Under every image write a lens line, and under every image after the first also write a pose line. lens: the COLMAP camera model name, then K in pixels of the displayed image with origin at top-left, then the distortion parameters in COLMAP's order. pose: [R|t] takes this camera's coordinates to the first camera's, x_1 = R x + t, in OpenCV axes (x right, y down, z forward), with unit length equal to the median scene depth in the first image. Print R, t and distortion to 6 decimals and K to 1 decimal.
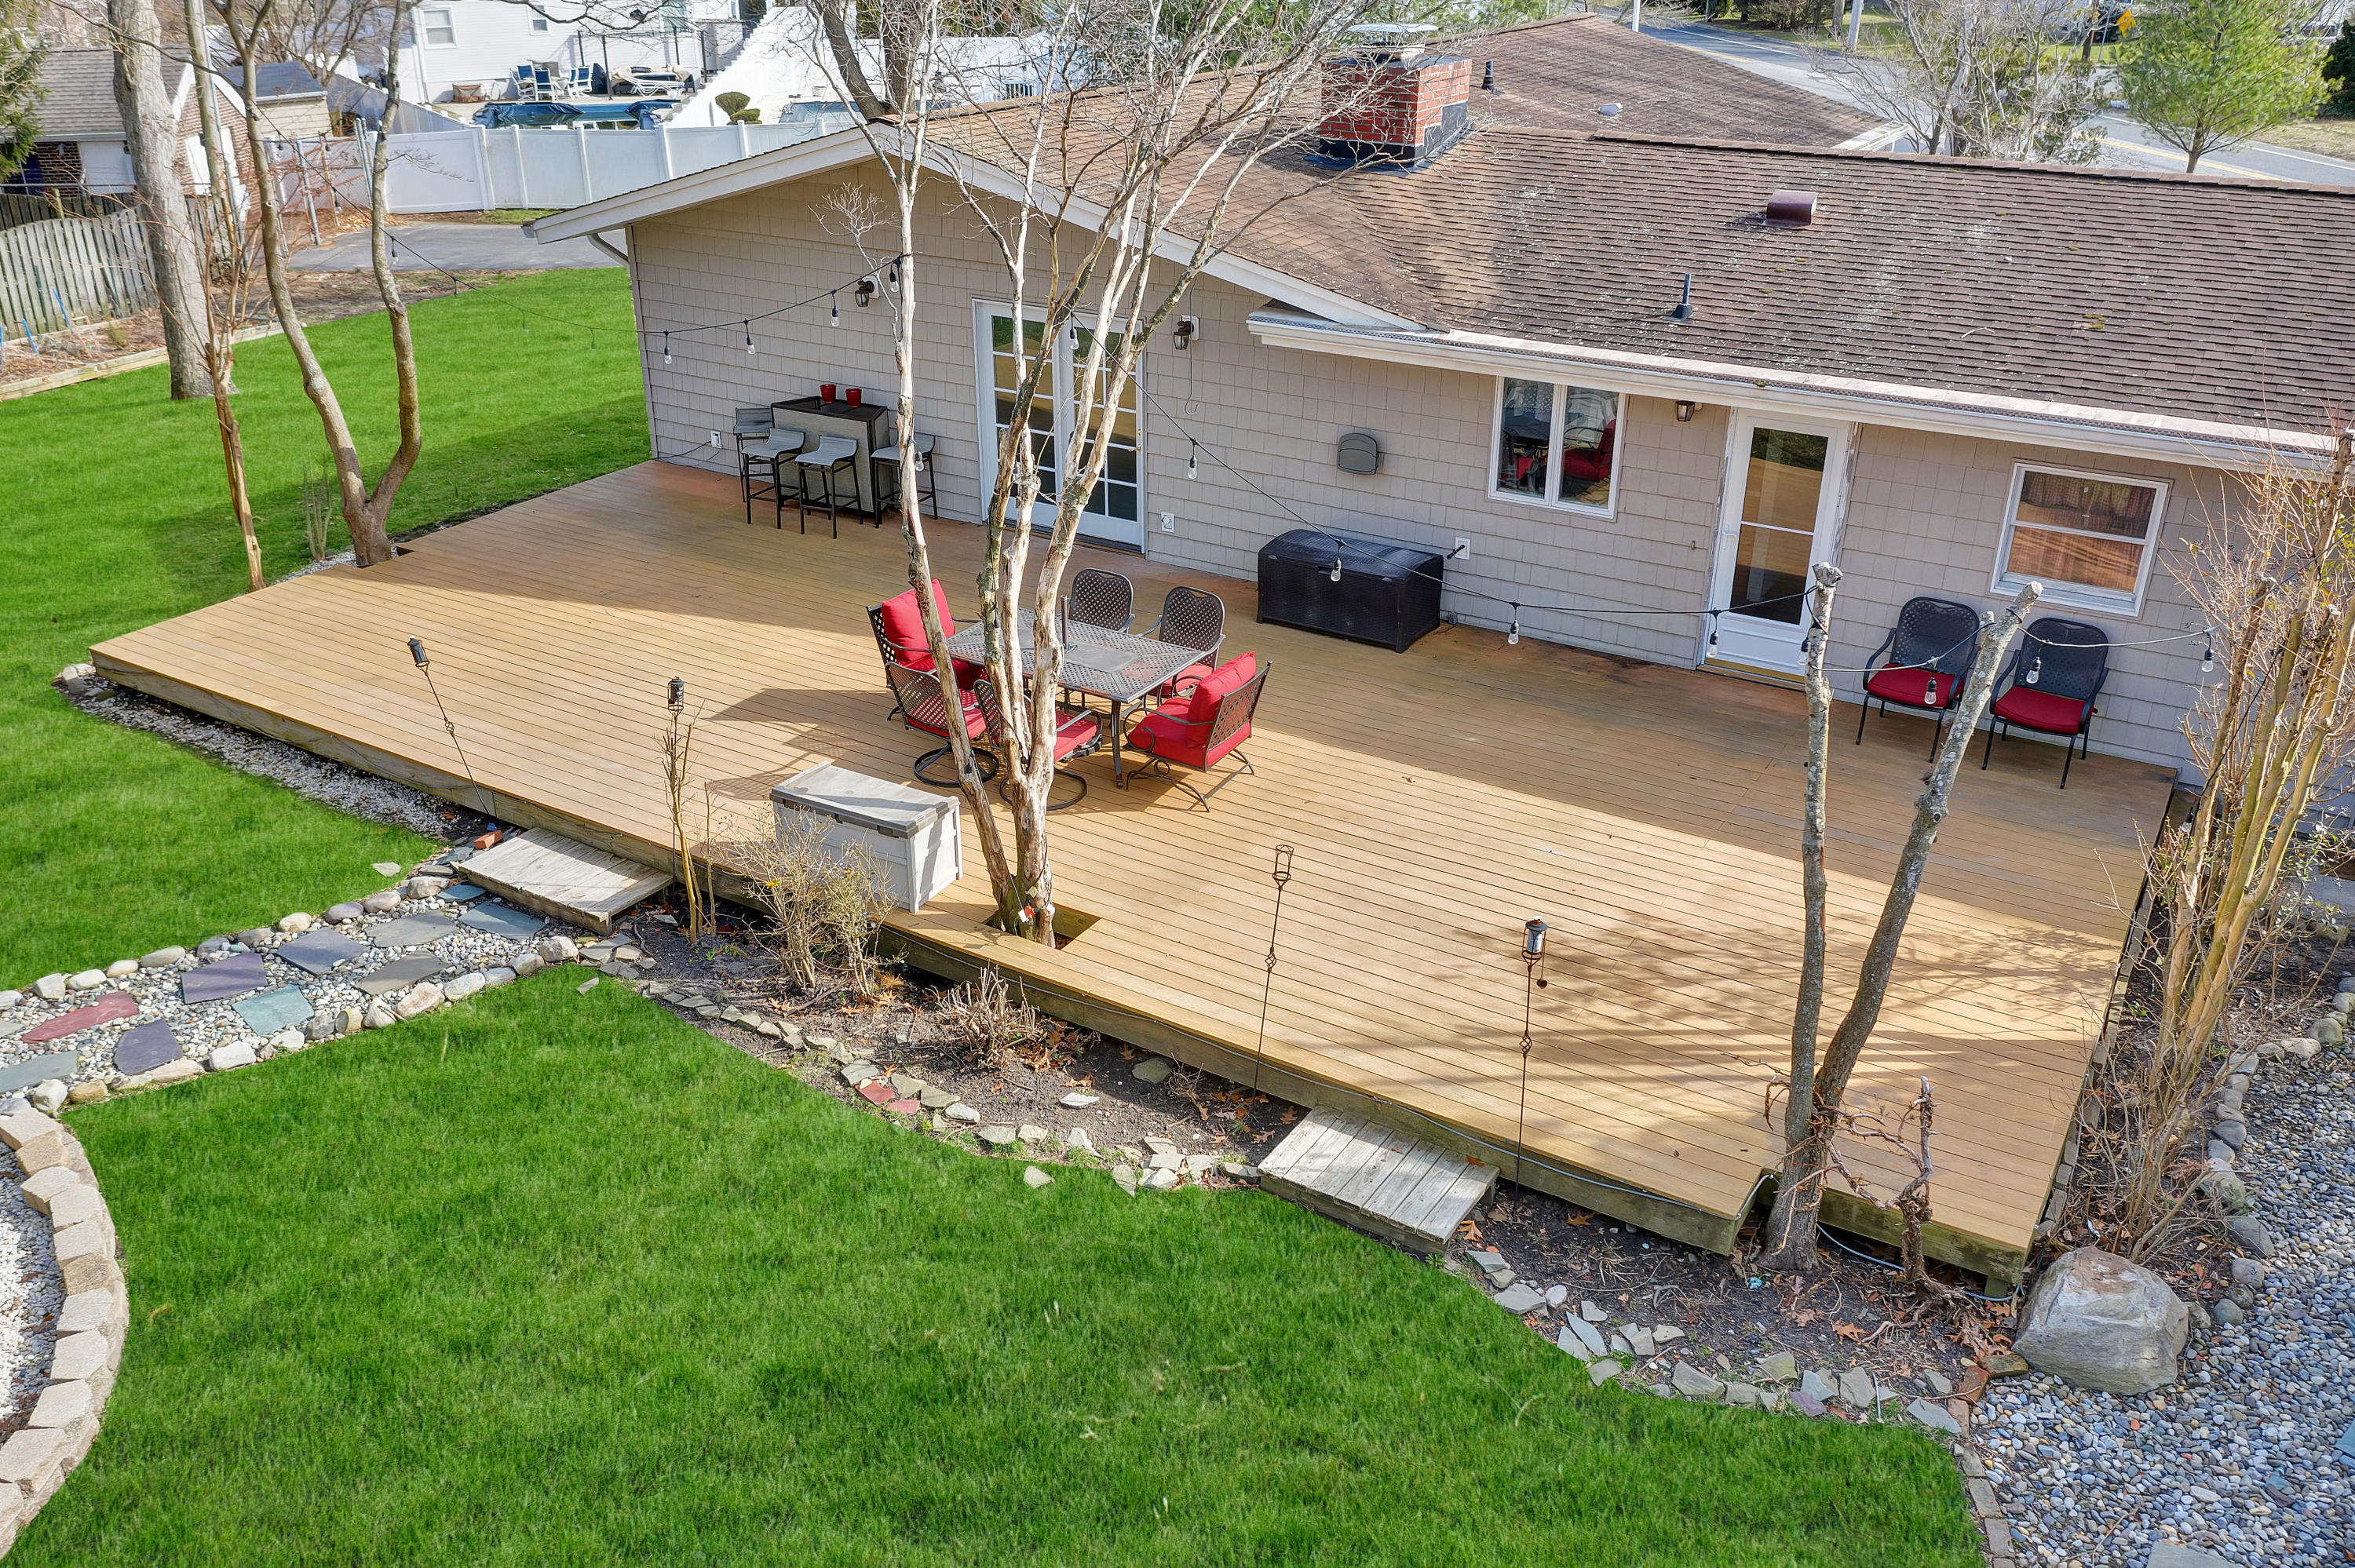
lens RADIAL K [[1820.7, 0, 1177.5], [0, 1820.7, 784.0], [0, 0, 1]] dist [-0.007336, -0.003408]
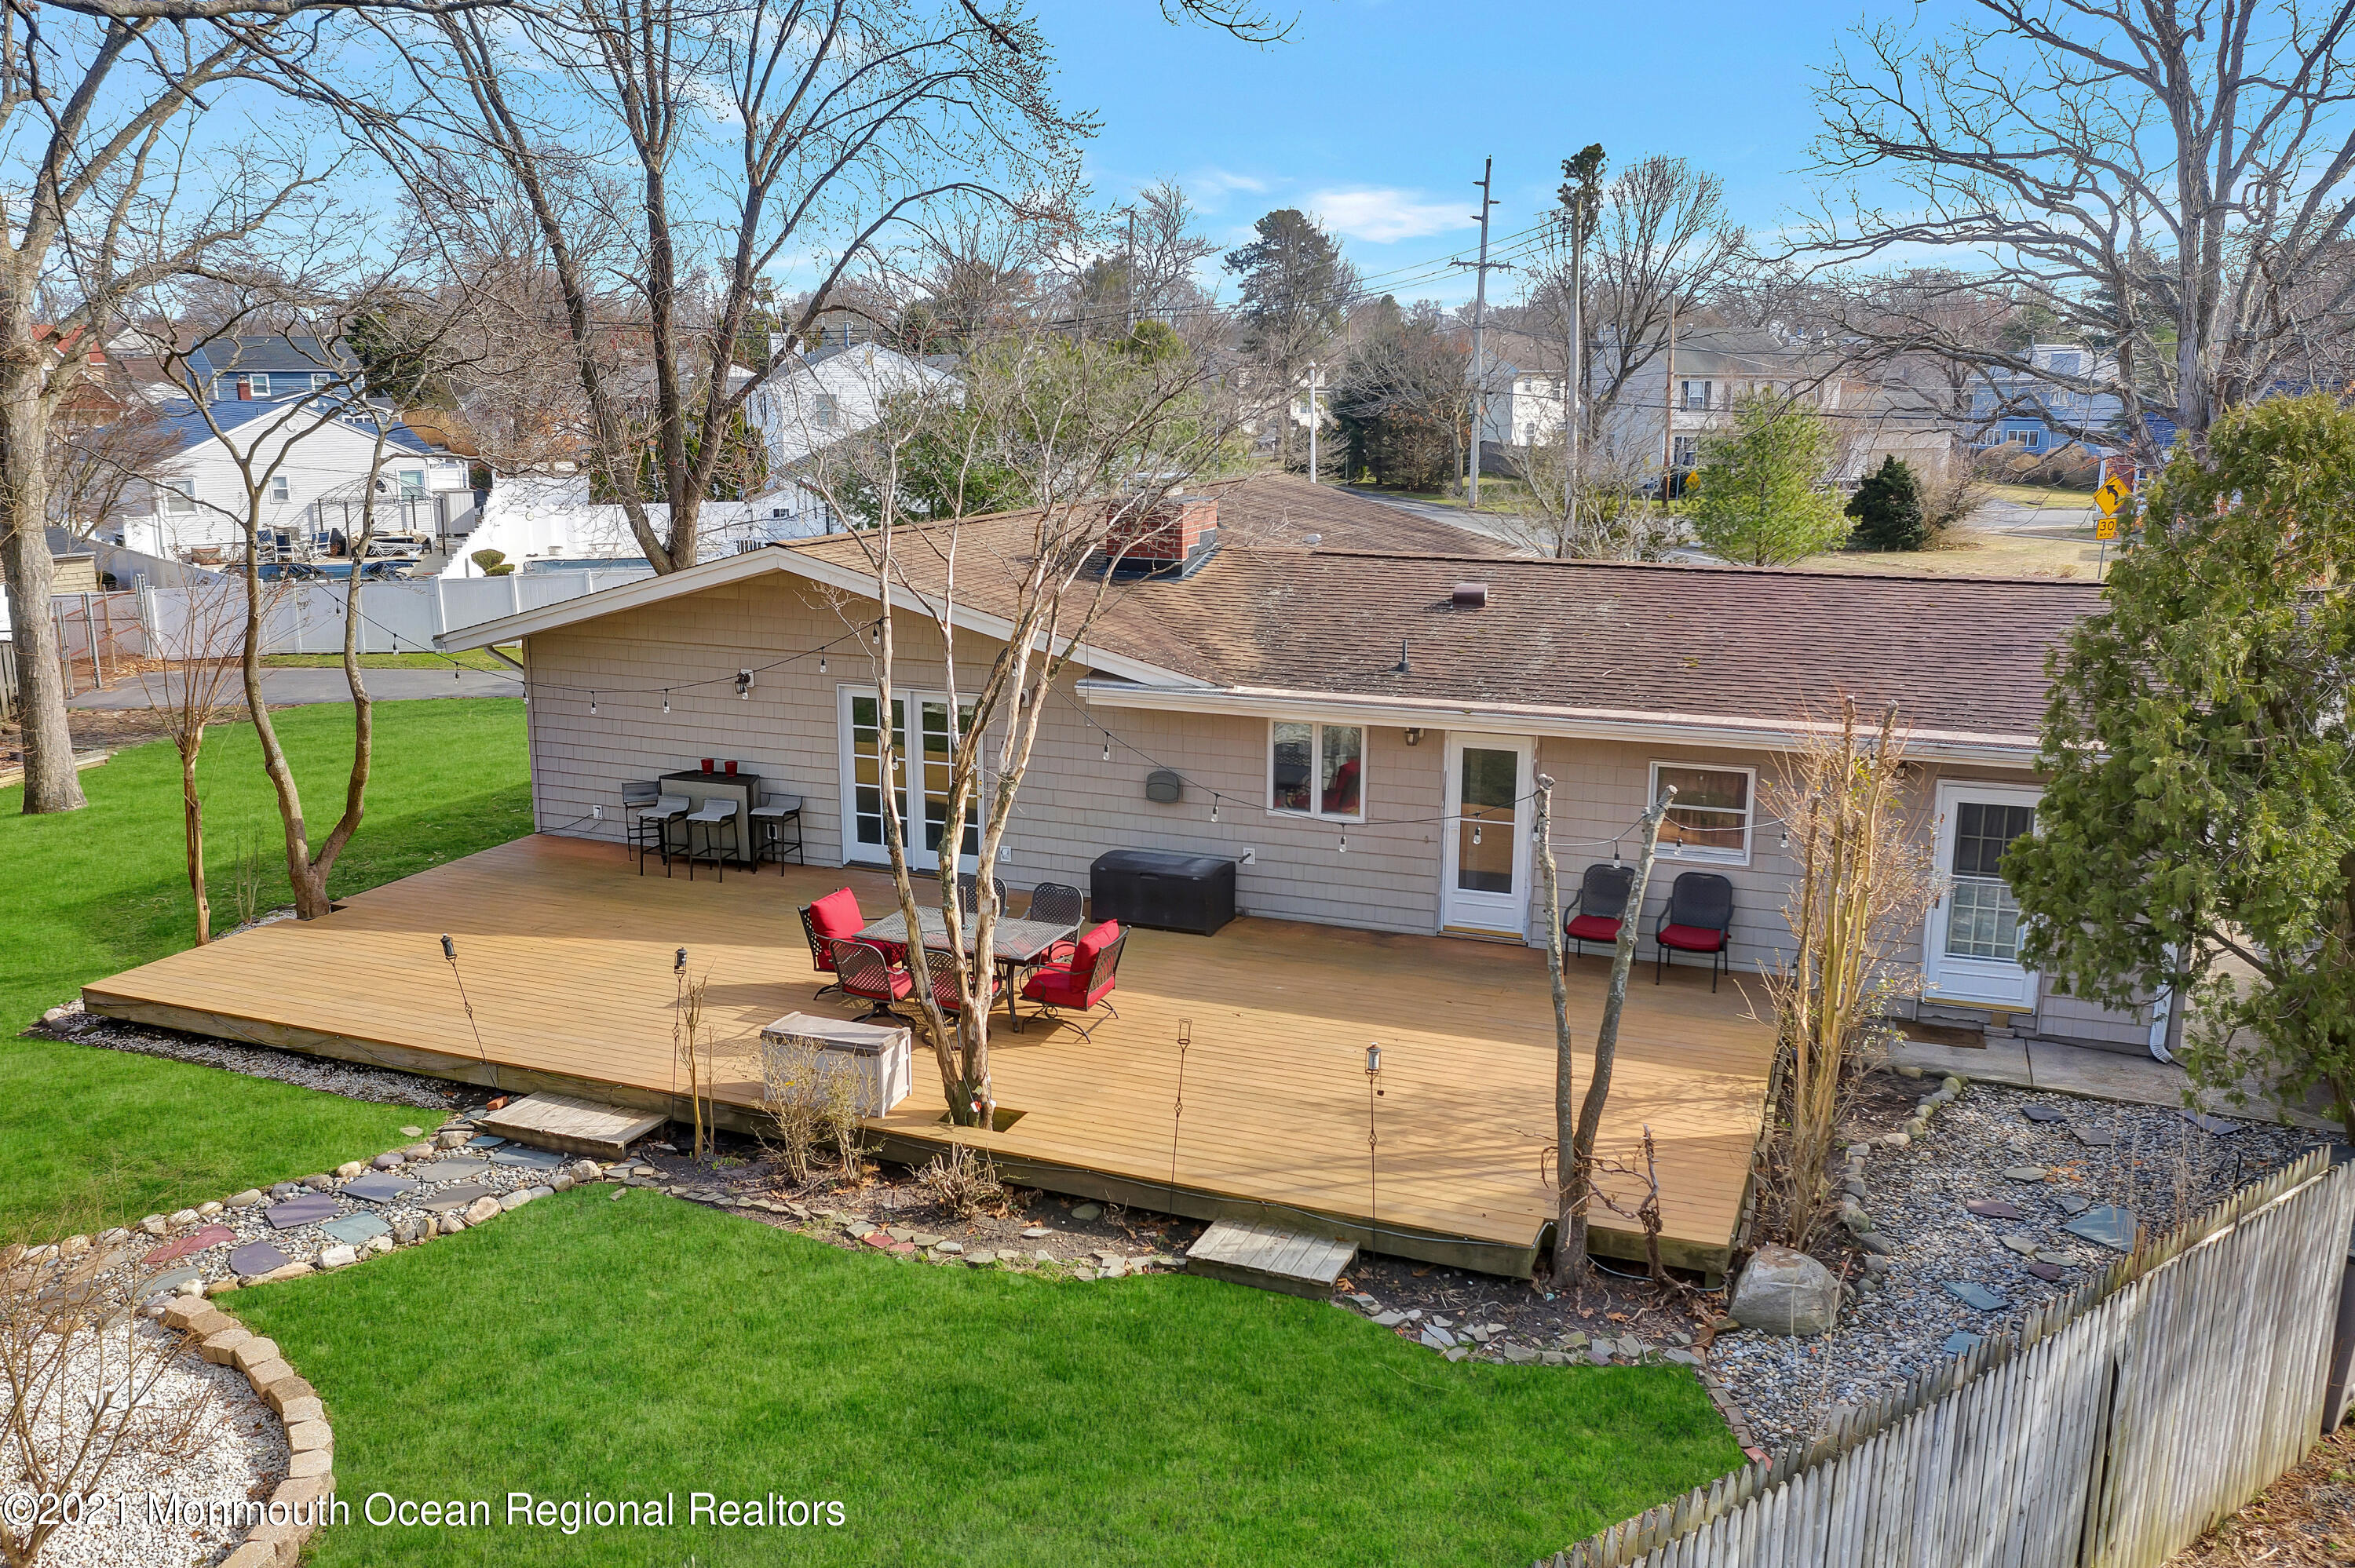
lens RADIAL K [[1772.0, 0, 1168.8], [0, 1772.0, 813.5], [0, 0, 1]] dist [0.008783, 0.003317]
pose [[0.986181, -0.037870, 0.161286, -0.128196], [0.071668, 0.975238, -0.209226, 0.127018], [-0.149369, 0.217893, 0.964475, -0.255538]]
